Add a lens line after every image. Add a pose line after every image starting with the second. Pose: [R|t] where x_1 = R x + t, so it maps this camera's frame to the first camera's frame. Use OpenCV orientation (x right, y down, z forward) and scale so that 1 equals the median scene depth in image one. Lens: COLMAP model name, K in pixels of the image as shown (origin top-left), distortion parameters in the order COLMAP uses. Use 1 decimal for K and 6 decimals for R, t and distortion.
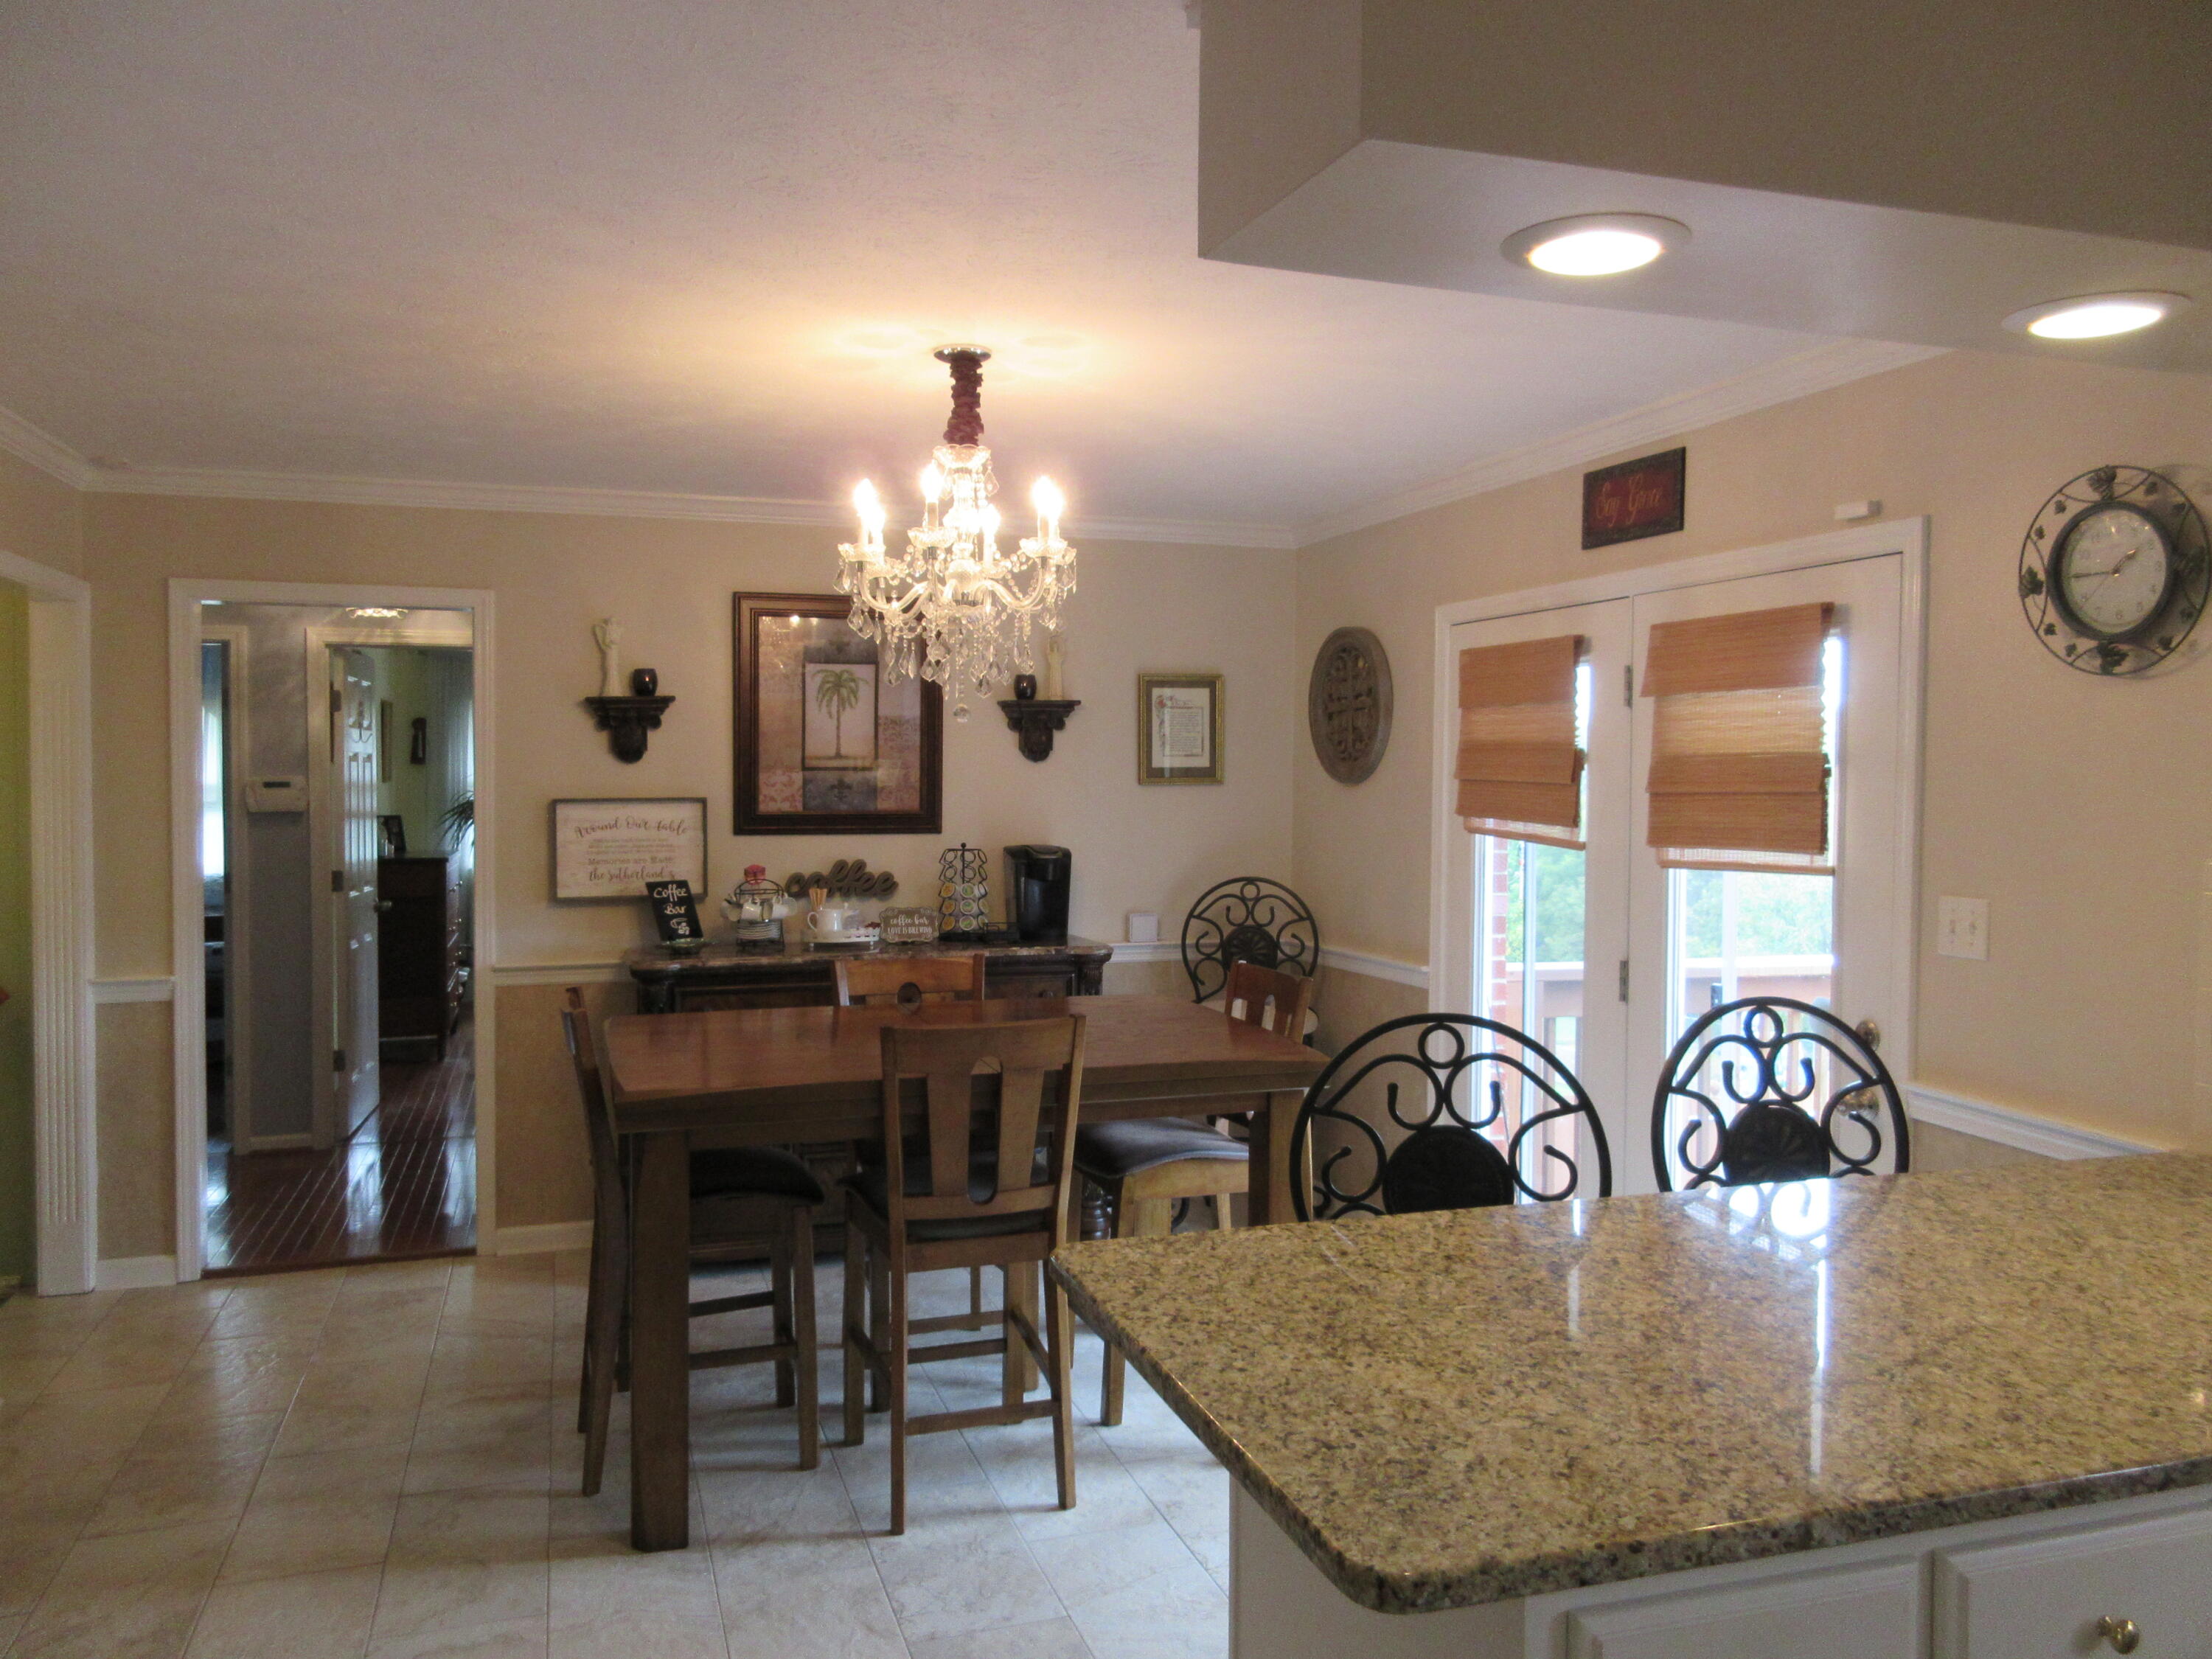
lens RADIAL K [[1654.6, 0, 1095.6], [0, 1654.6, 827.5], [0, 0, 1]] dist [0.022908, -0.005707]
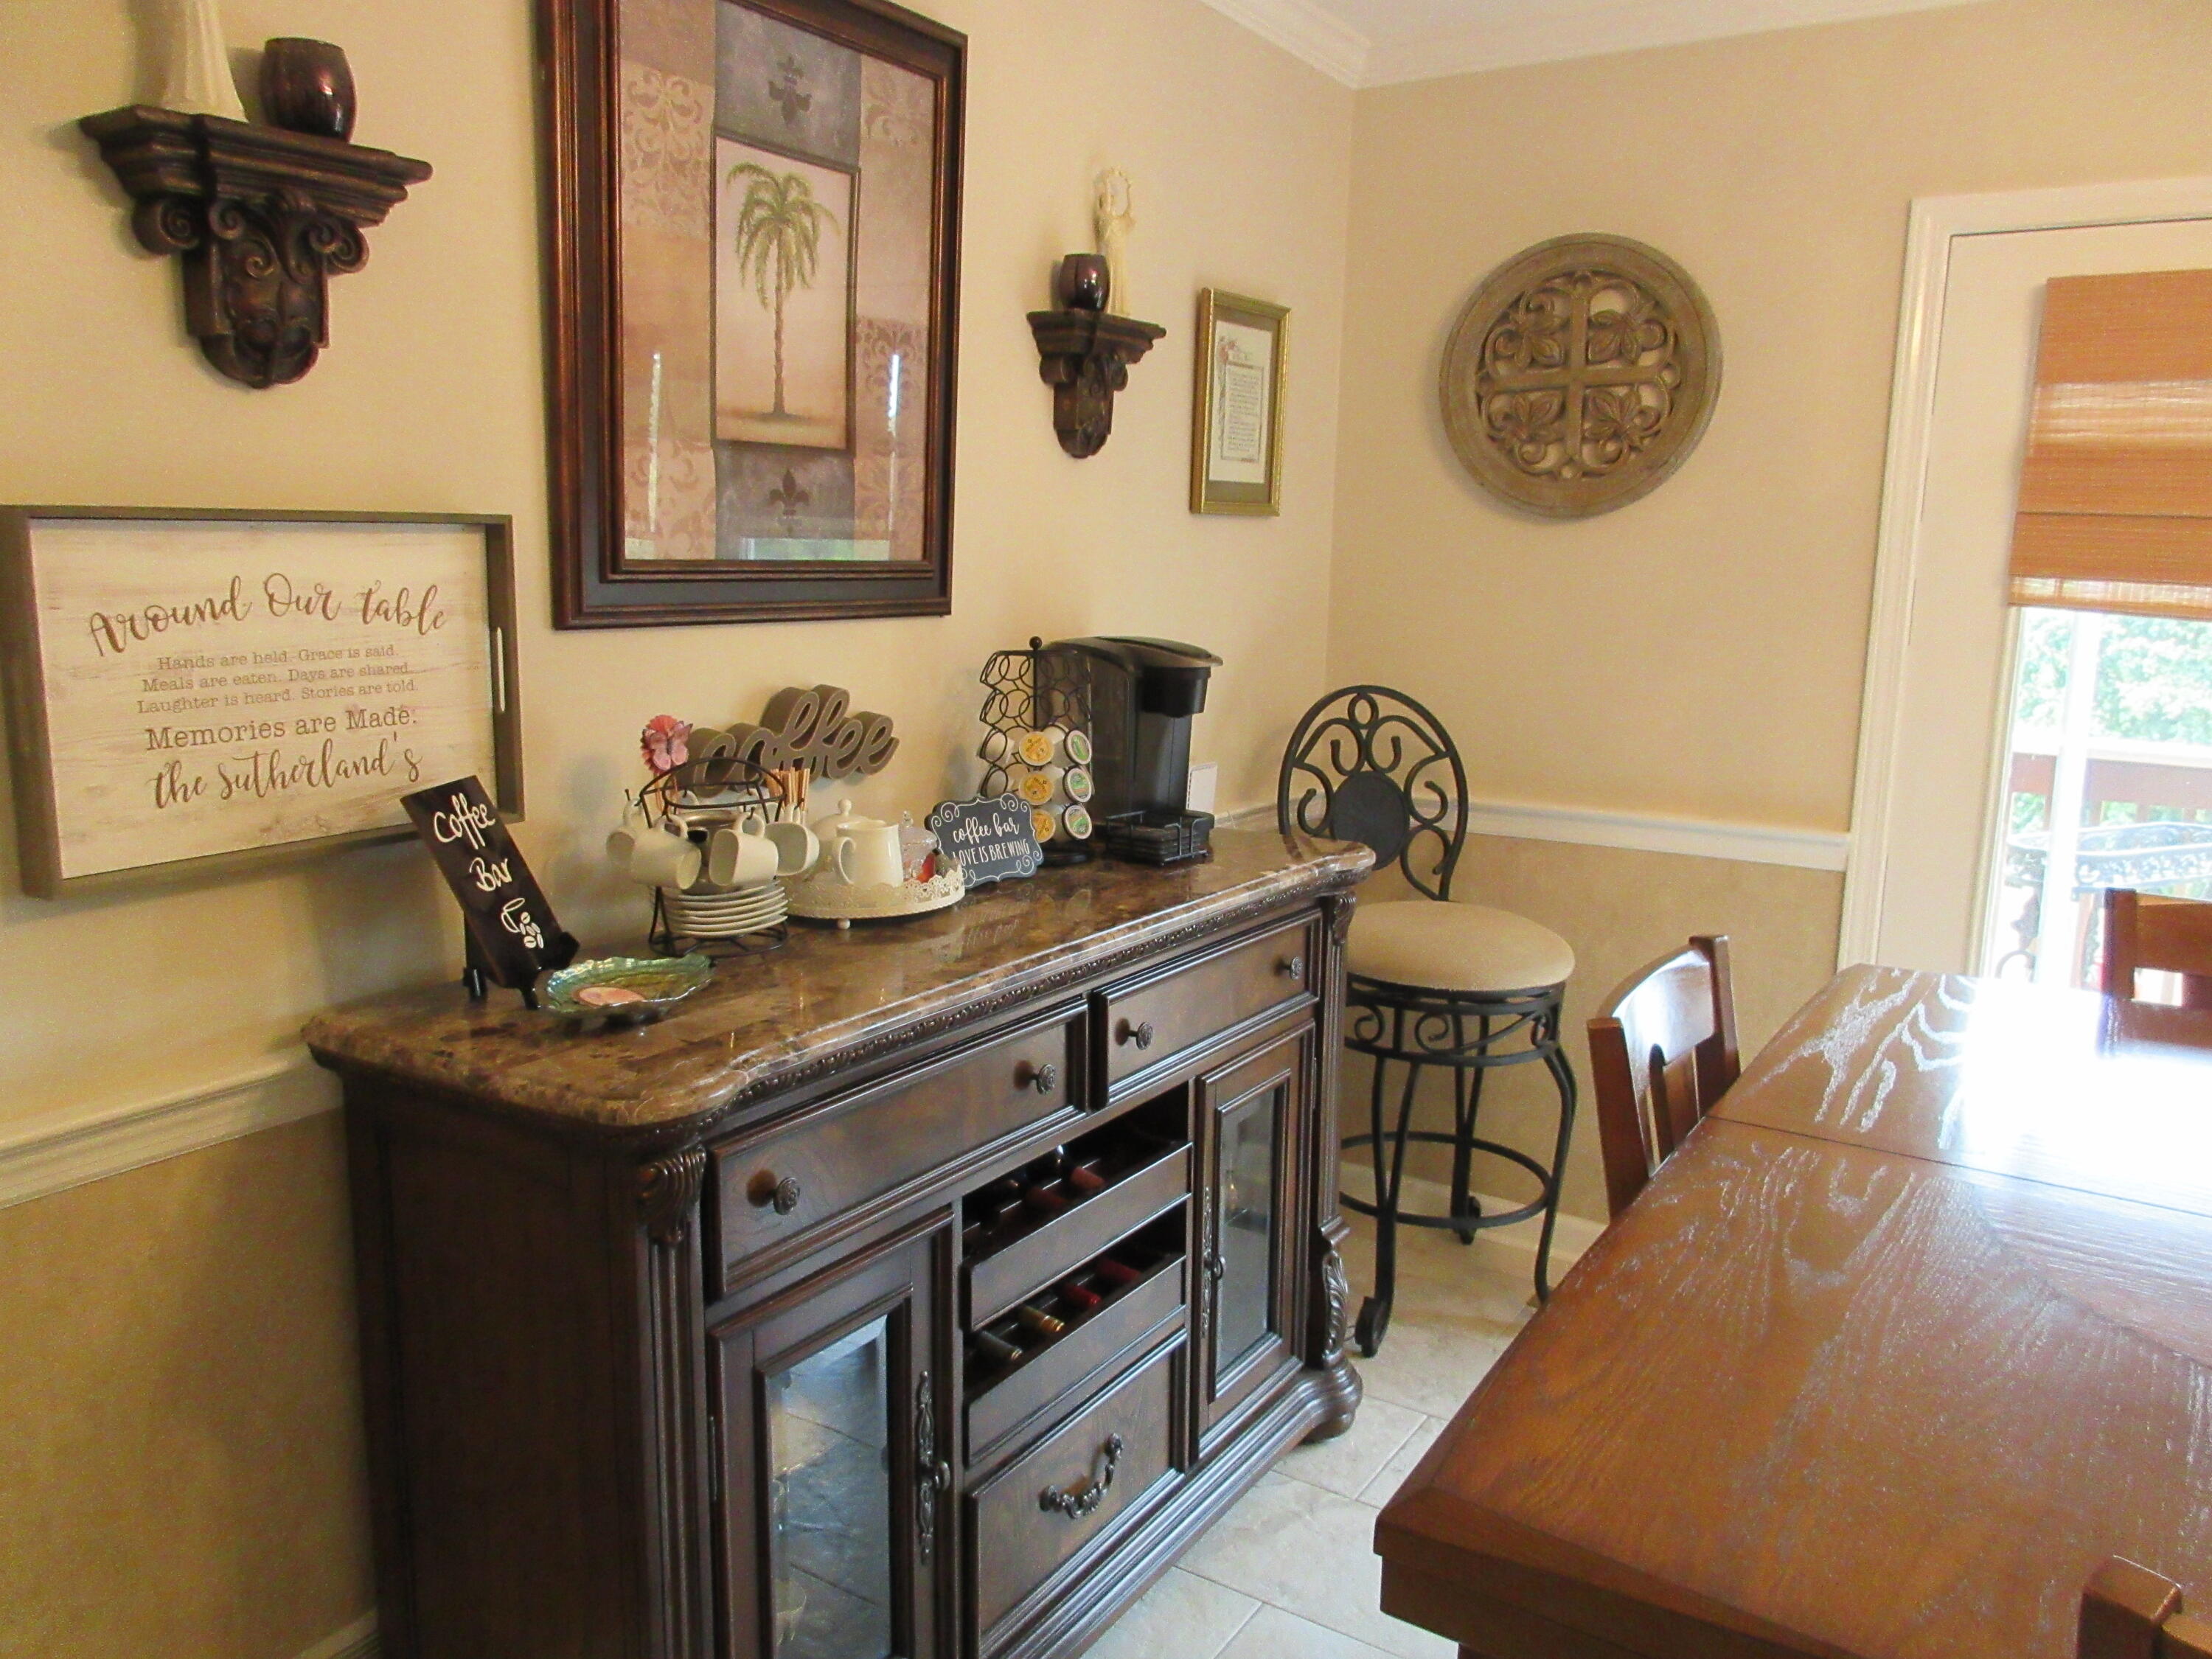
lens RADIAL K [[1654.6, 0, 1116.6], [0, 1654.6, 821.8], [0, 0, 1]] dist [0.022908, -0.005707]
pose [[0.763212, -0.094816, 0.639153, -0.346947], [0.004362, 0.989908, 0.141641, -0.004290], [-0.646133, -0.105315, 0.755924, 0.655884]]
